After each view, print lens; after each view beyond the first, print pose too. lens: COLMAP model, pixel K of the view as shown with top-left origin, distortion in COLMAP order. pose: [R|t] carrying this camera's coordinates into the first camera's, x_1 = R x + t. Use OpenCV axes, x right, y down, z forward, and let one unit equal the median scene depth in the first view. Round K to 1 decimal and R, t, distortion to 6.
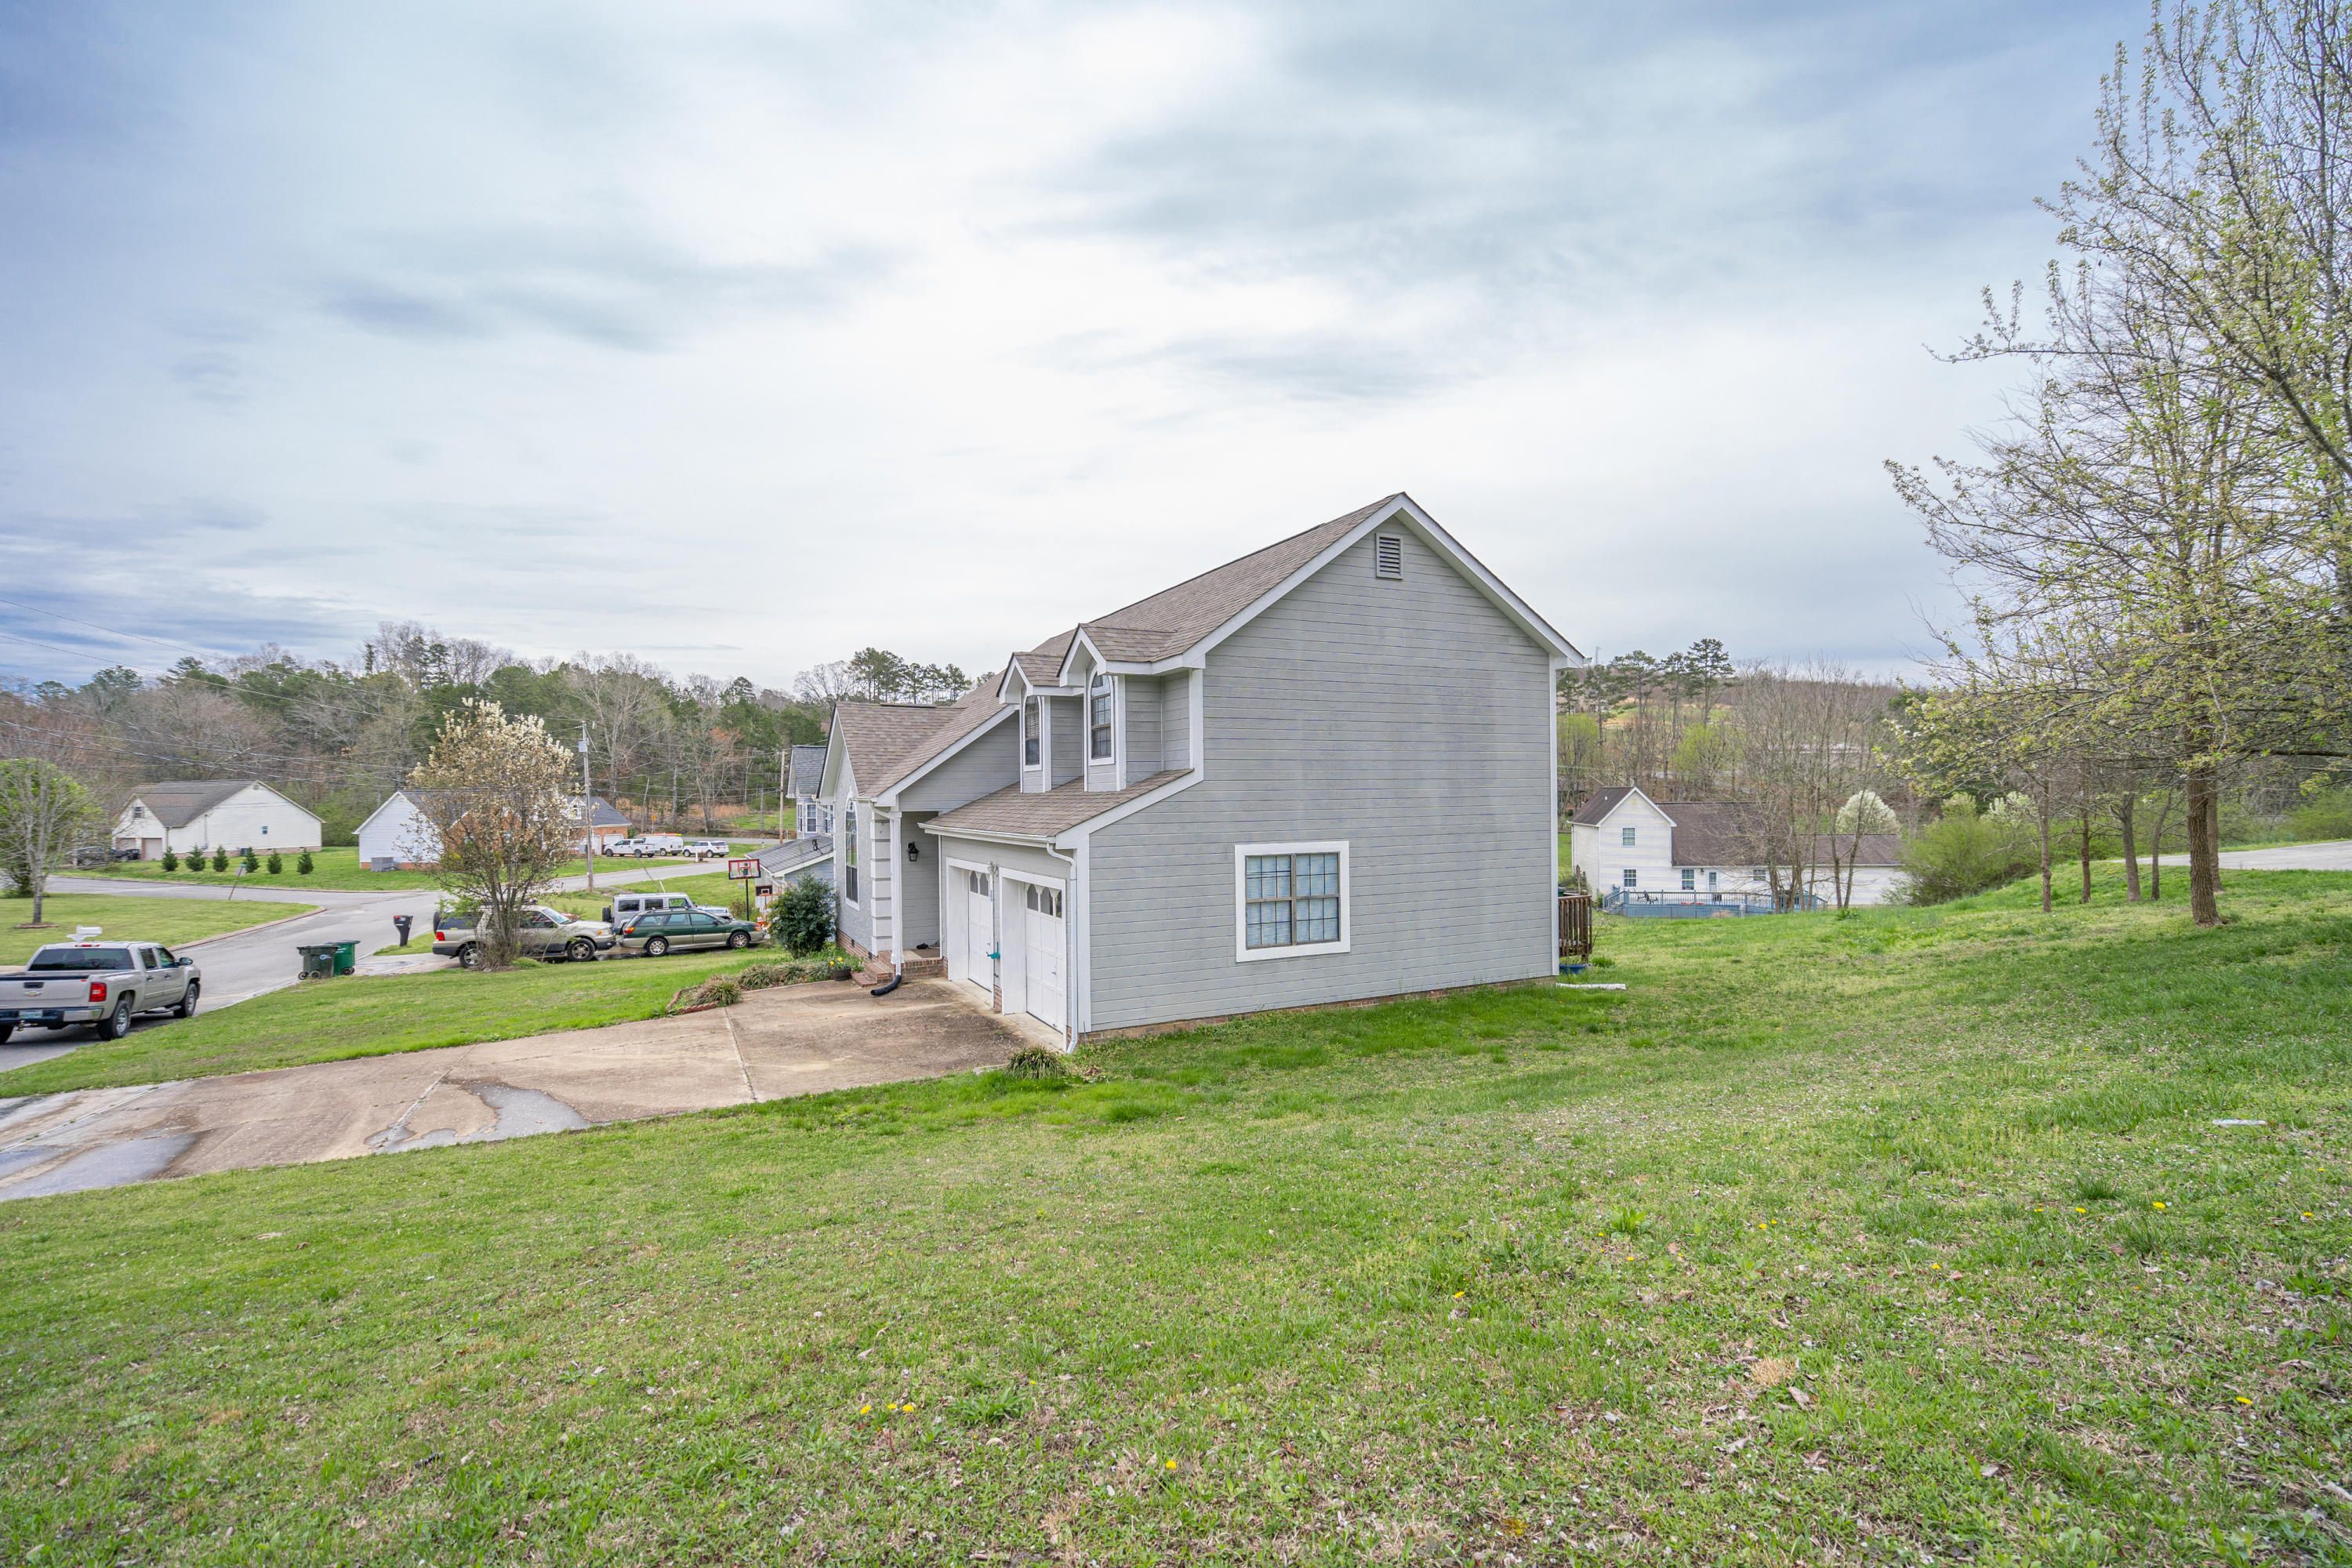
lens RADIAL K [[1053.6, 0, 1169.9], [0, 1053.6, 793.3], [0, 0, 1]] dist [-0.008762, 0.005142]
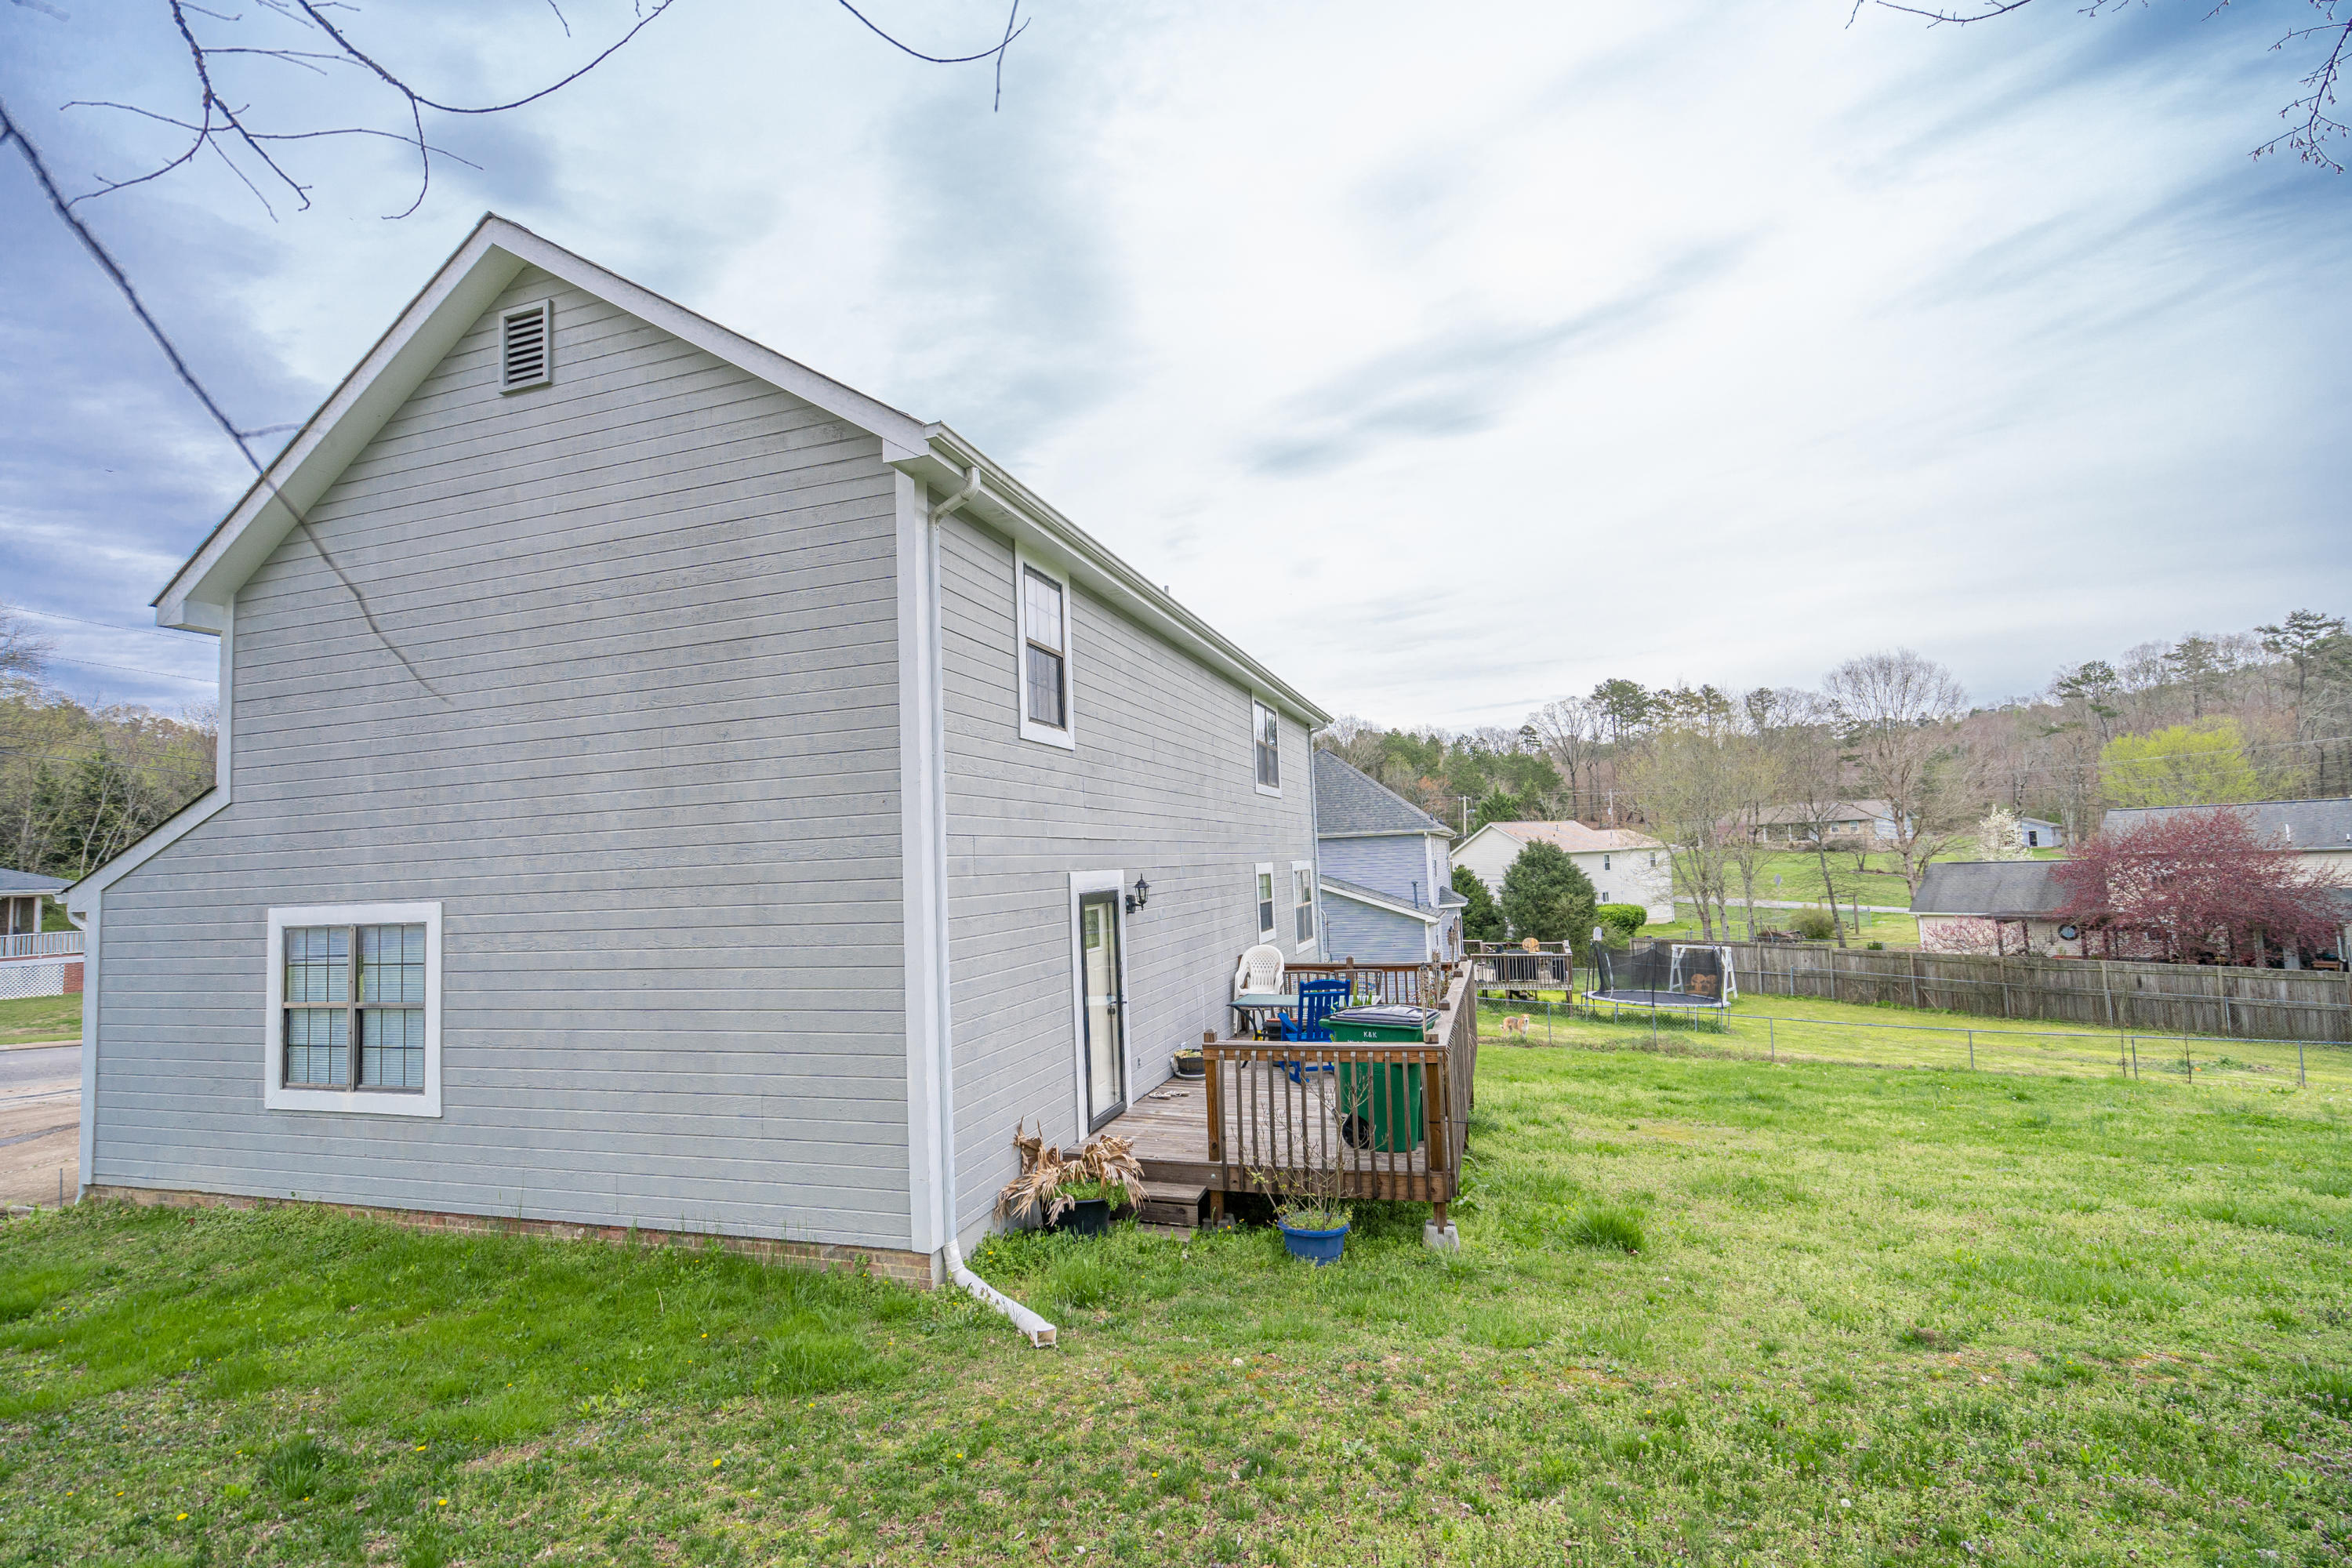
lens RADIAL K [[1053.6, 0, 1169.9], [0, 1053.6, 793.3], [0, 0, 1]] dist [-0.008762, 0.005142]
pose [[0.724218, -0.062588, -0.686725, 0.762755], [0.031929, 0.997848, -0.057271, 0.031369], [0.688832, 0.019550, 0.724658, 0.833789]]
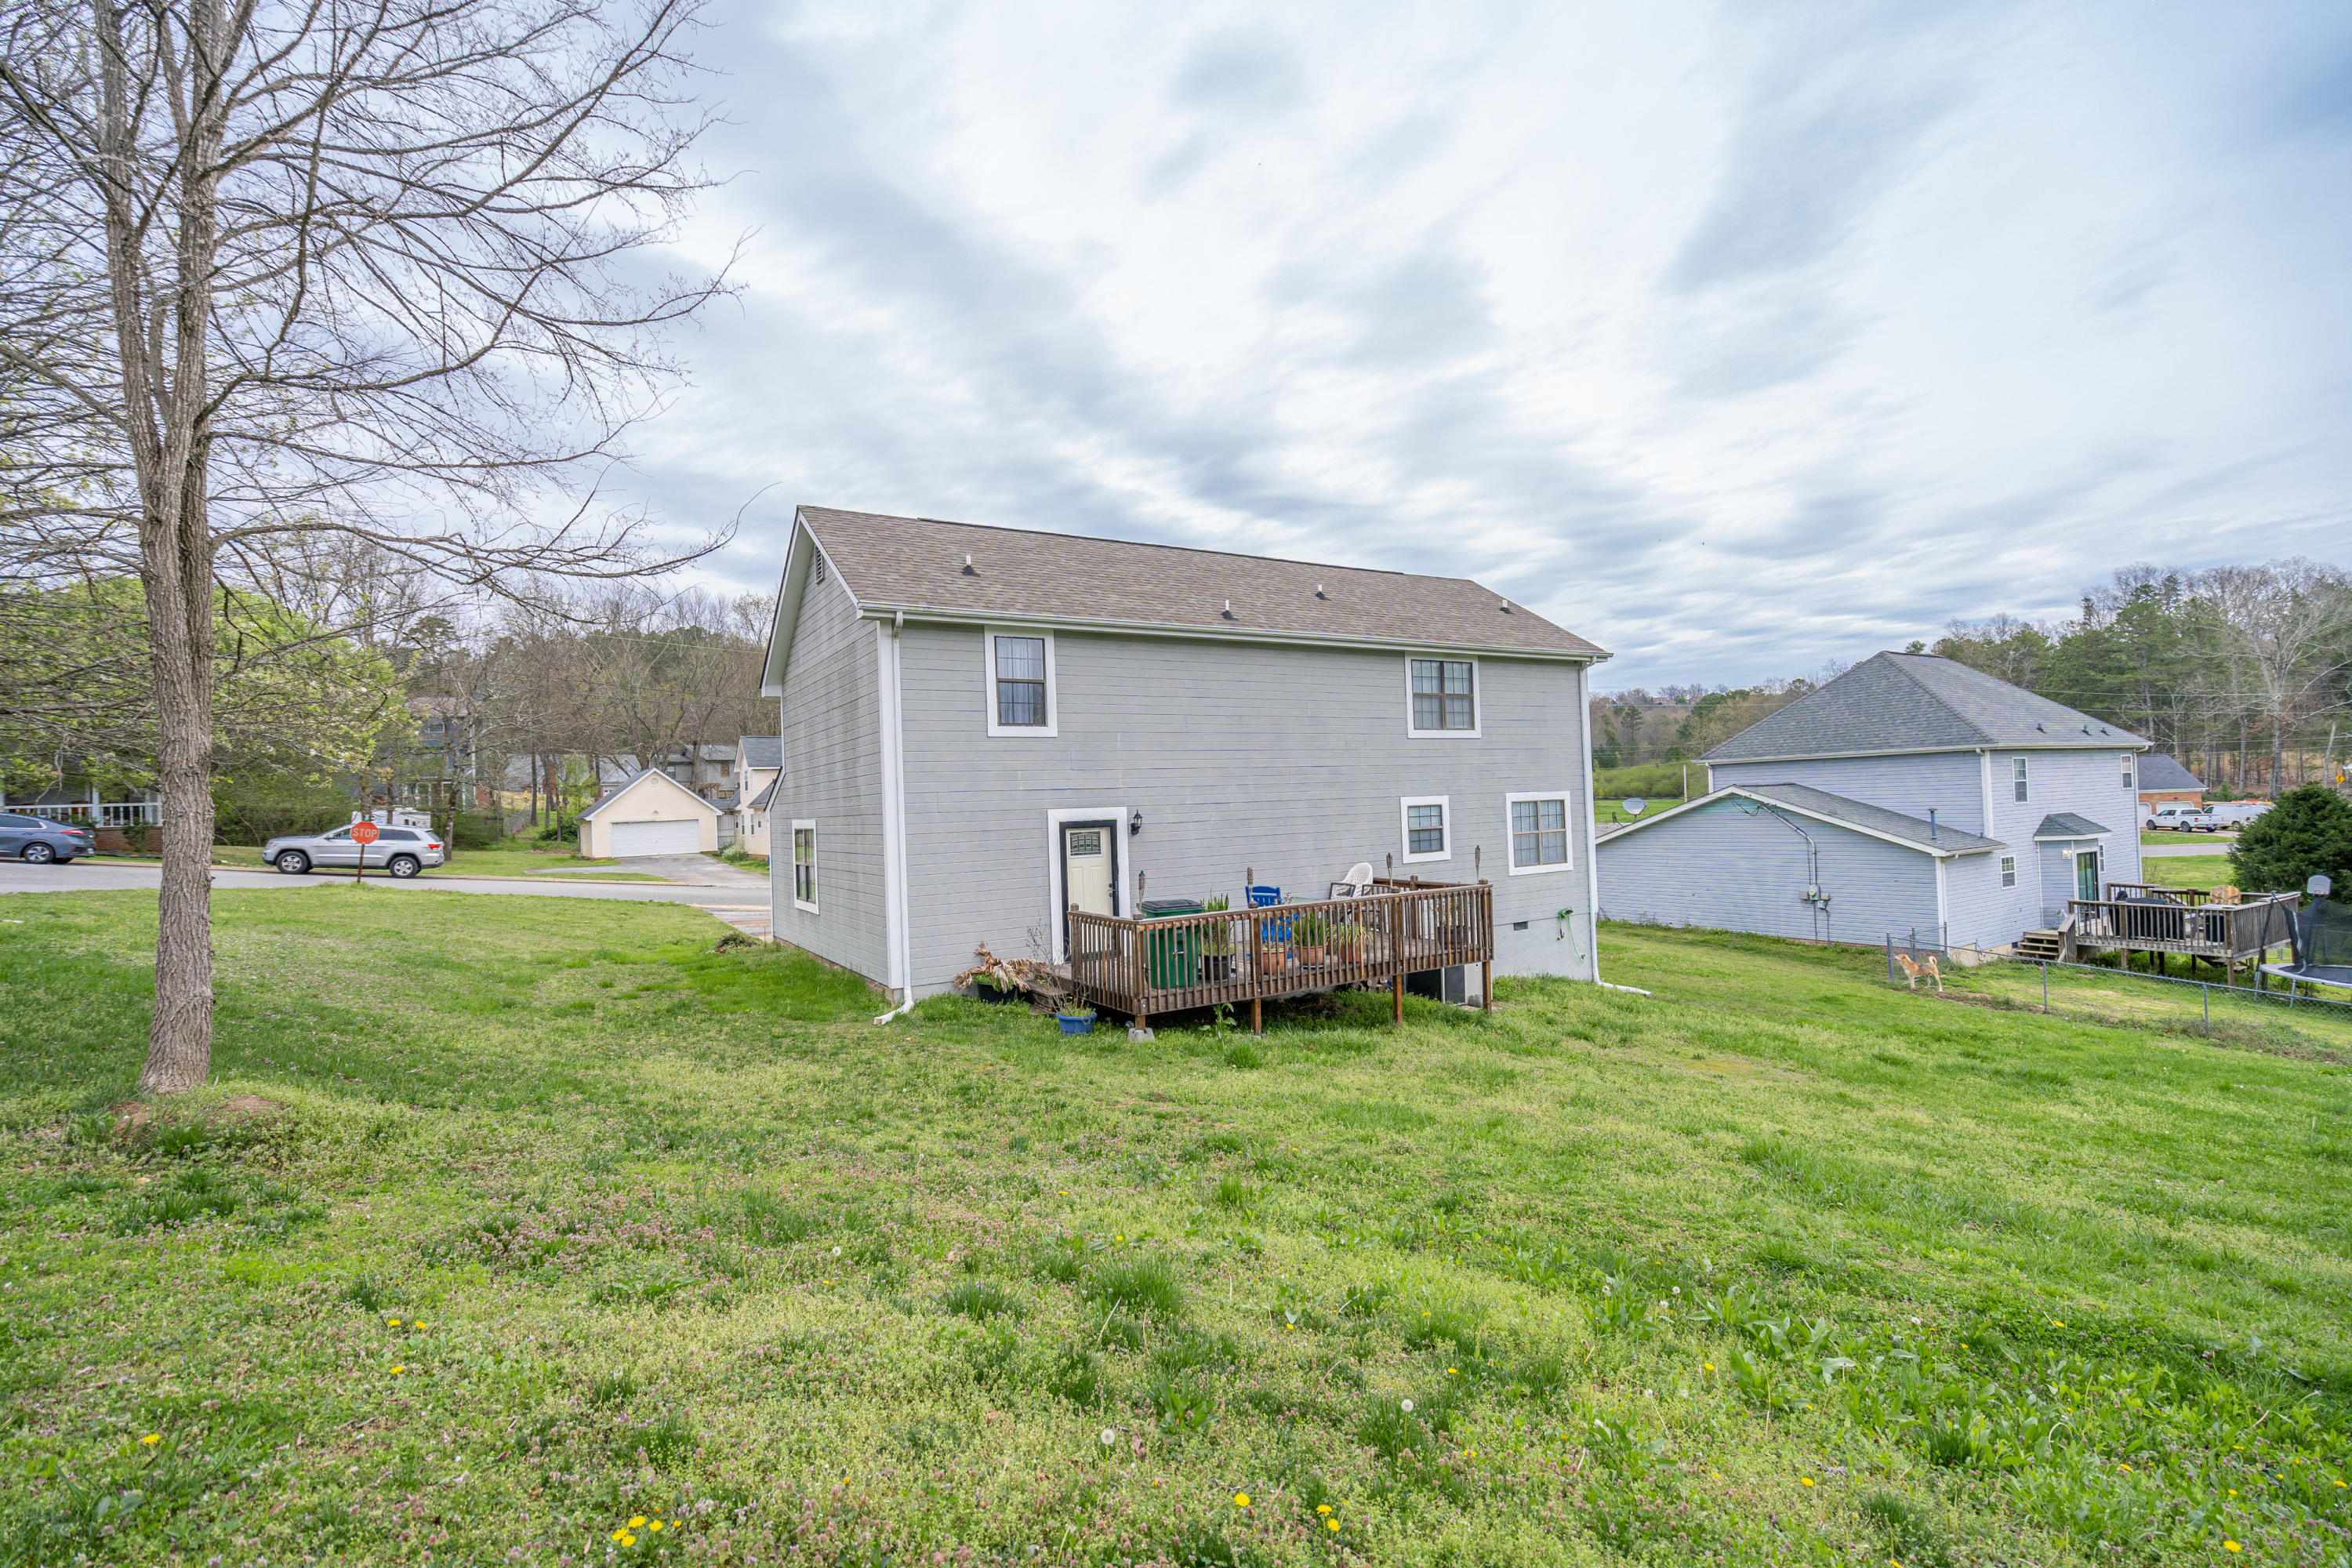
lens RADIAL K [[1053.6, 0, 1169.9], [0, 1053.6, 793.3], [0, 0, 1]] dist [-0.008762, 0.005142]
pose [[0.089069, -0.001830, -0.996024, 1.223795], [0.035711, 0.999361, 0.001357, 0.028237], [0.995385, -0.035689, 0.089078, 1.176149]]
